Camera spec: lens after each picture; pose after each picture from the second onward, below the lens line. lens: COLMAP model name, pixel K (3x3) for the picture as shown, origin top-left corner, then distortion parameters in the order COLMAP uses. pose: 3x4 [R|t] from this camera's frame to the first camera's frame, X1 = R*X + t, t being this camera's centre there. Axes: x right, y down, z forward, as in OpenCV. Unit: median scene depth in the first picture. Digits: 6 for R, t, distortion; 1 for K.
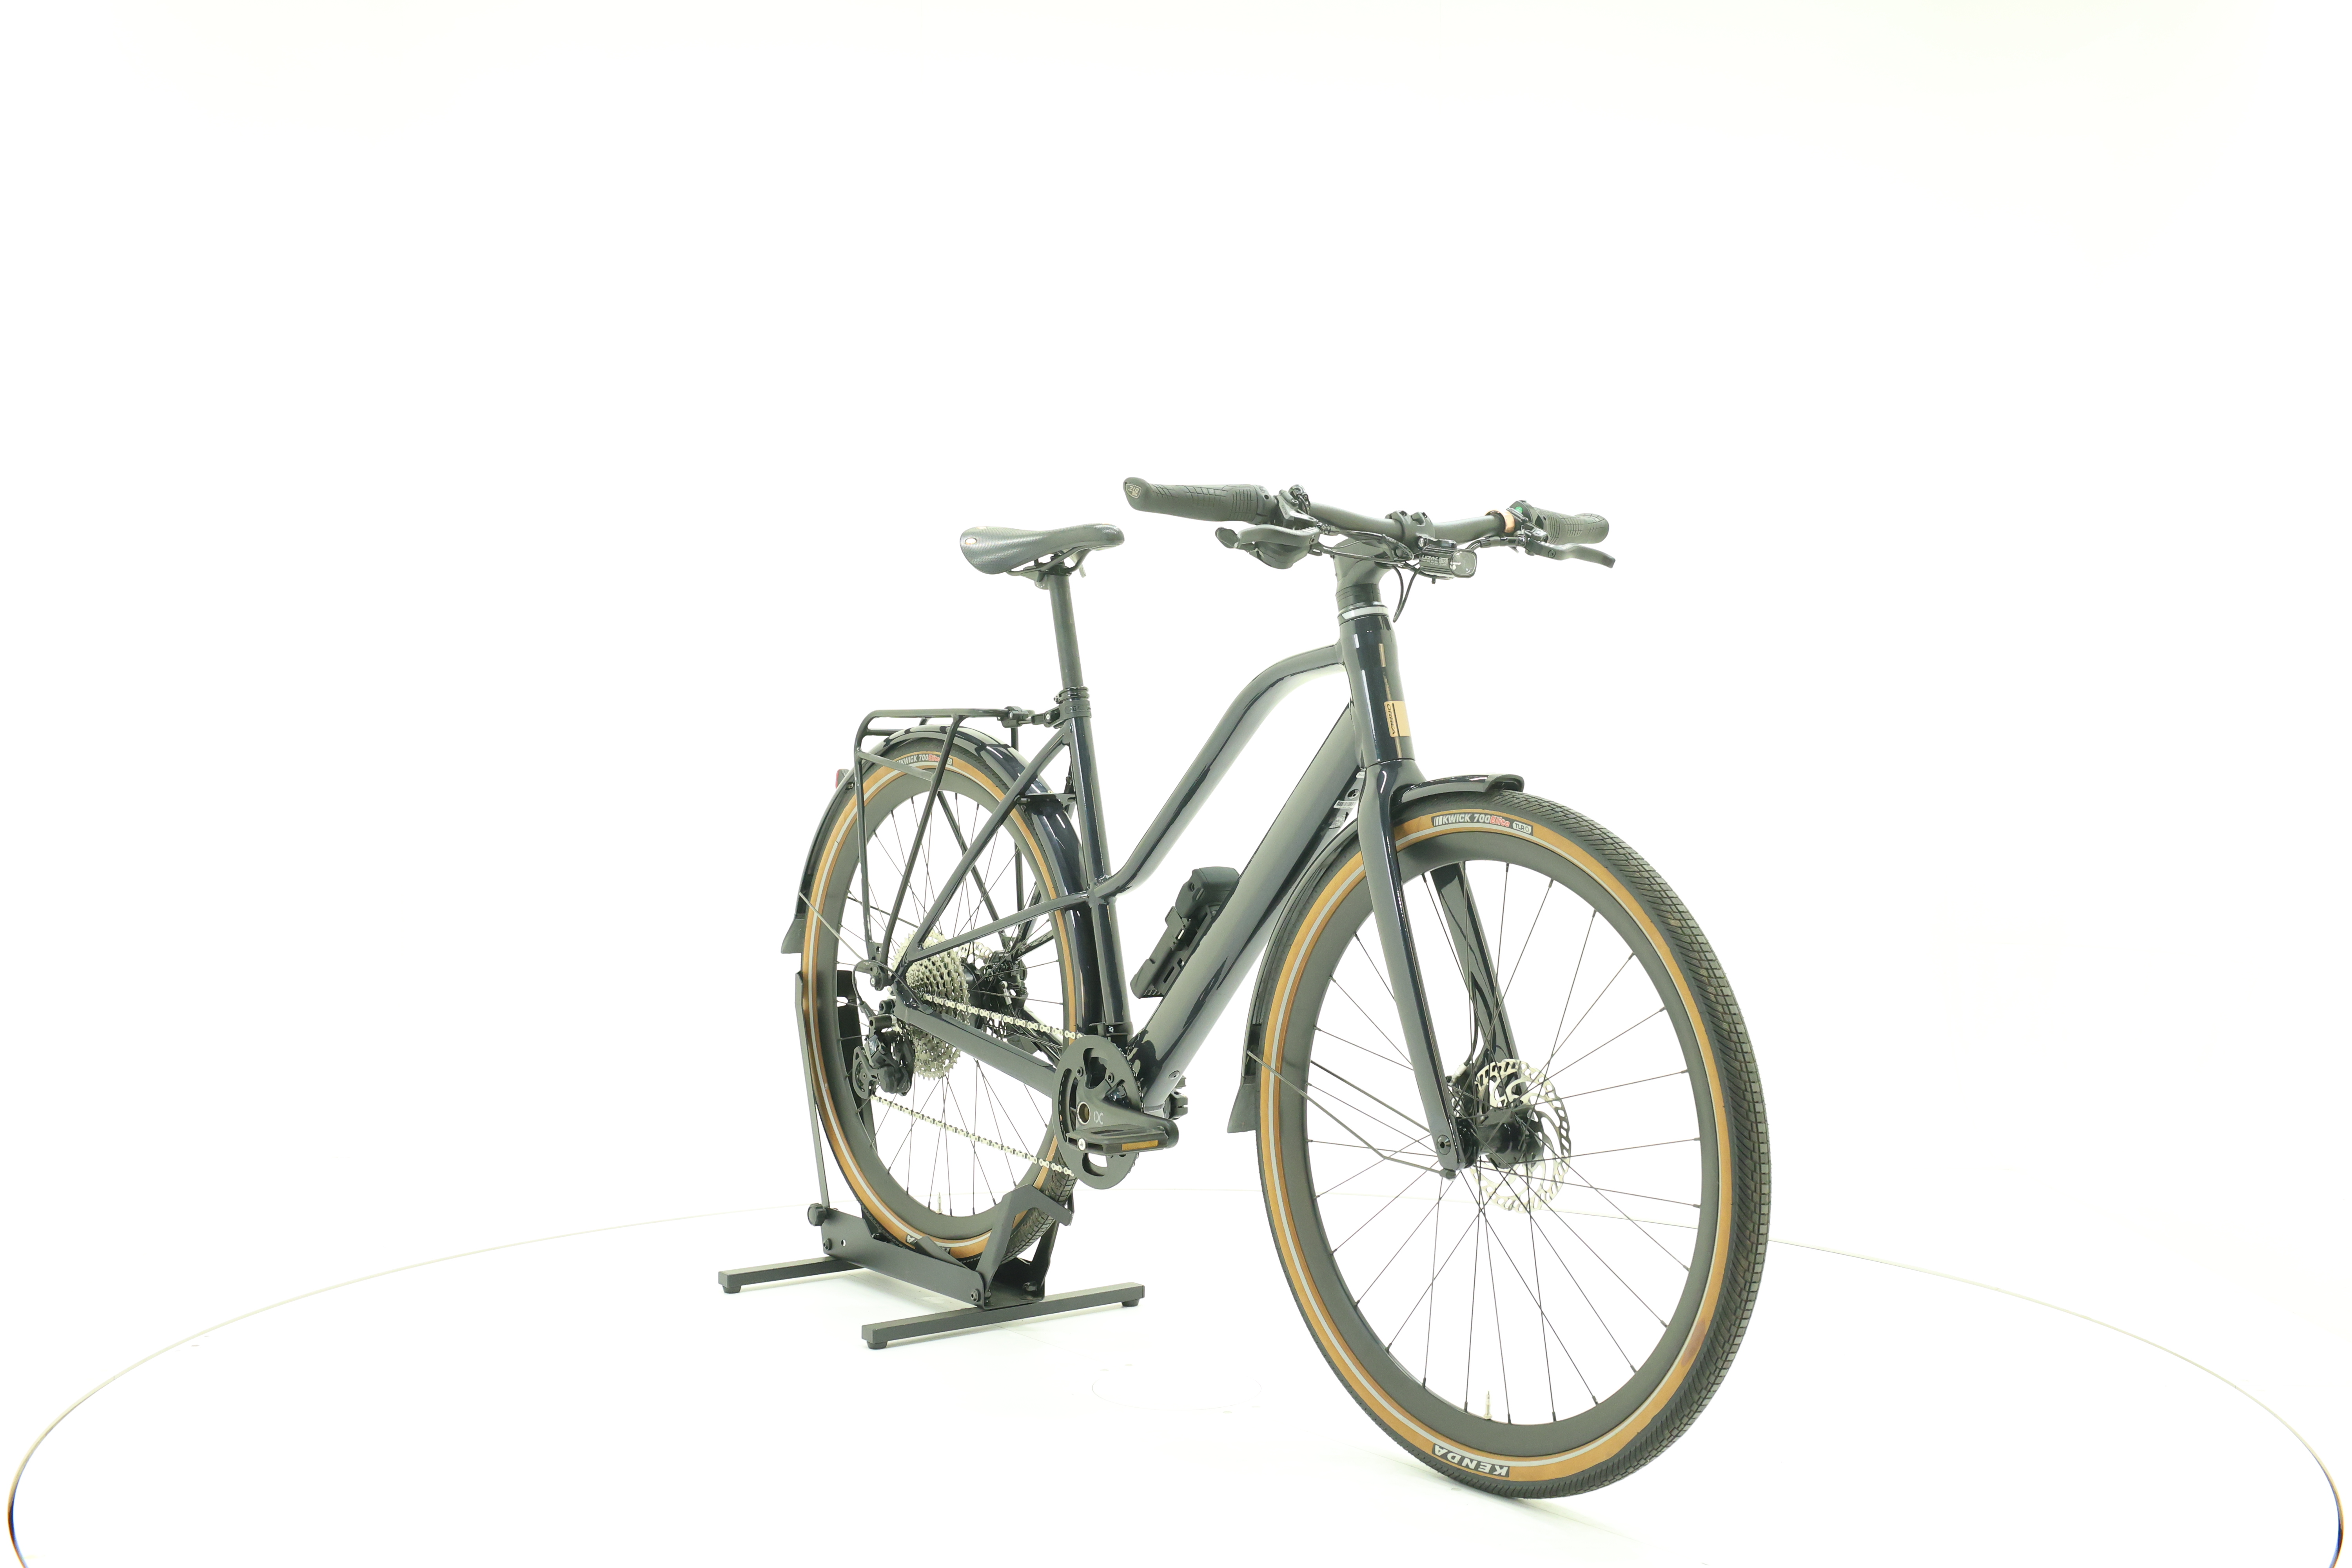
lens RADIAL K [[2517.8, 0, 1170.1], [0, 2517.8, 783.0], [0, 0, 1]] dist [0.004708, 0.000000]
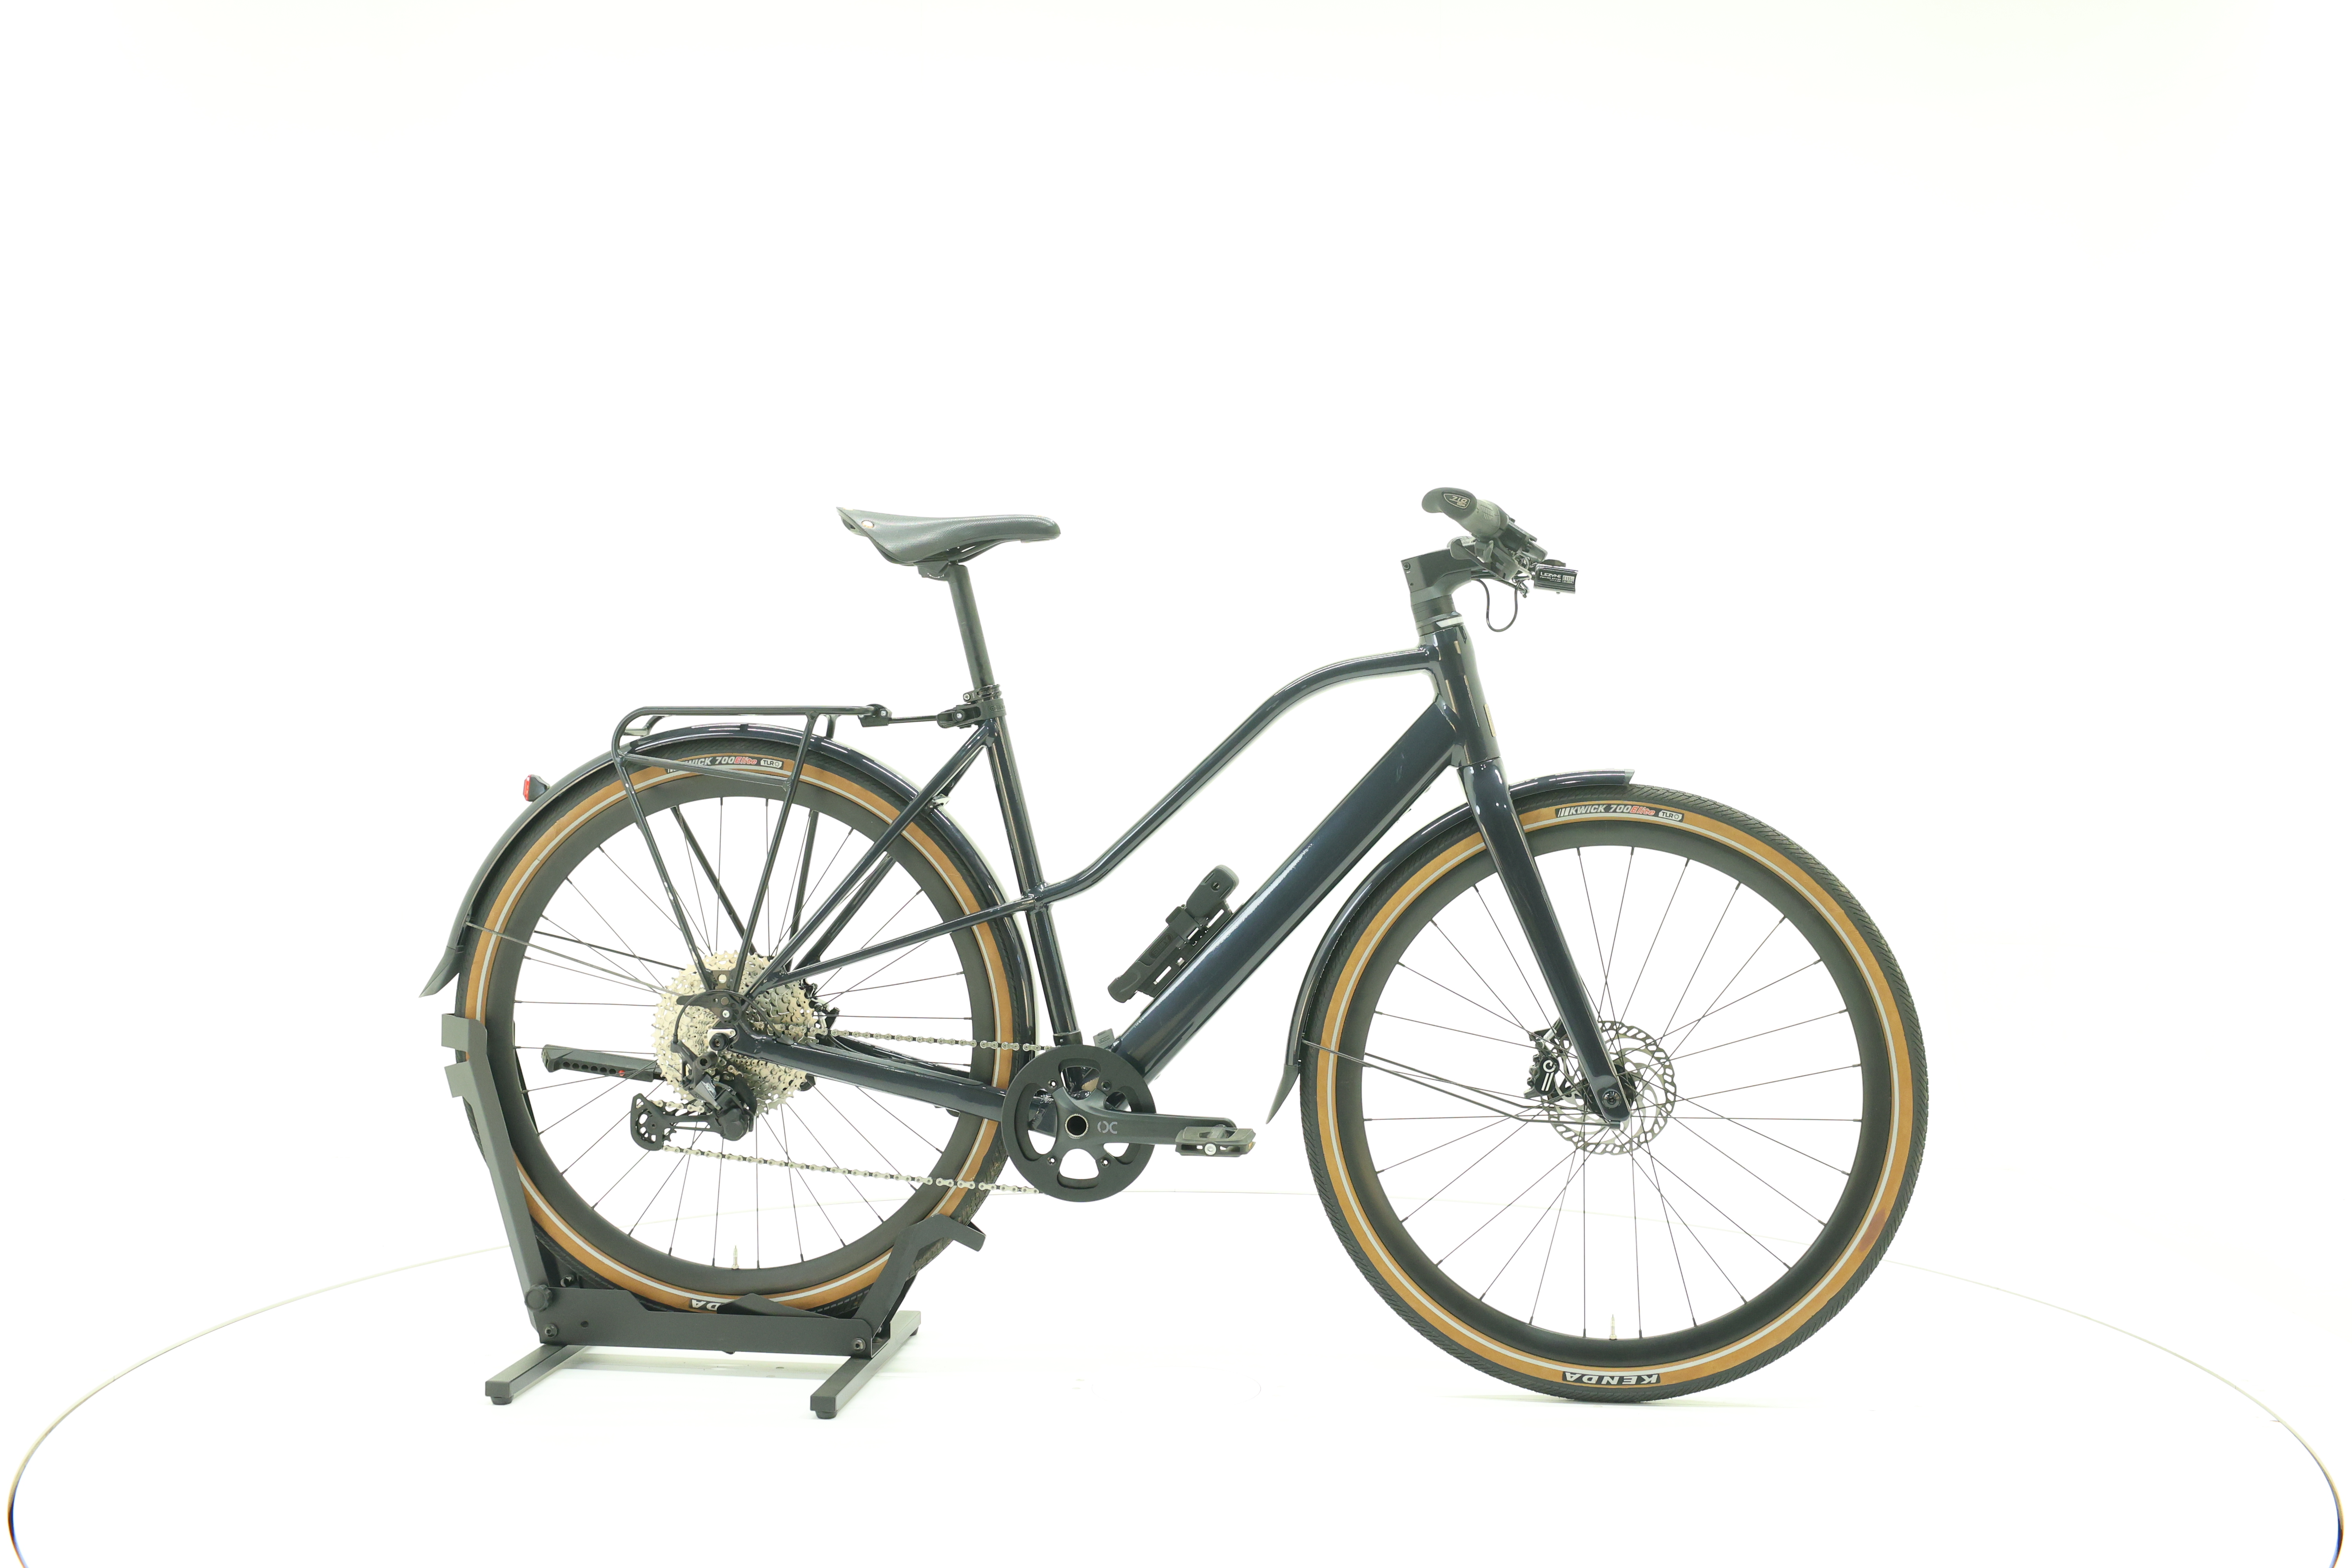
lens RADIAL K [[2517.8, 0, 1167.7], [0, 2517.8, 772.6], [0, 0, 1]] dist [0.004708, 0.000000]
pose [[0.707229, -0.012640, 0.706872, -0.764095], [0.013503, 0.999899, 0.004370, -0.009279], [-0.706856, 0.006454, 0.707328, 0.318628]]
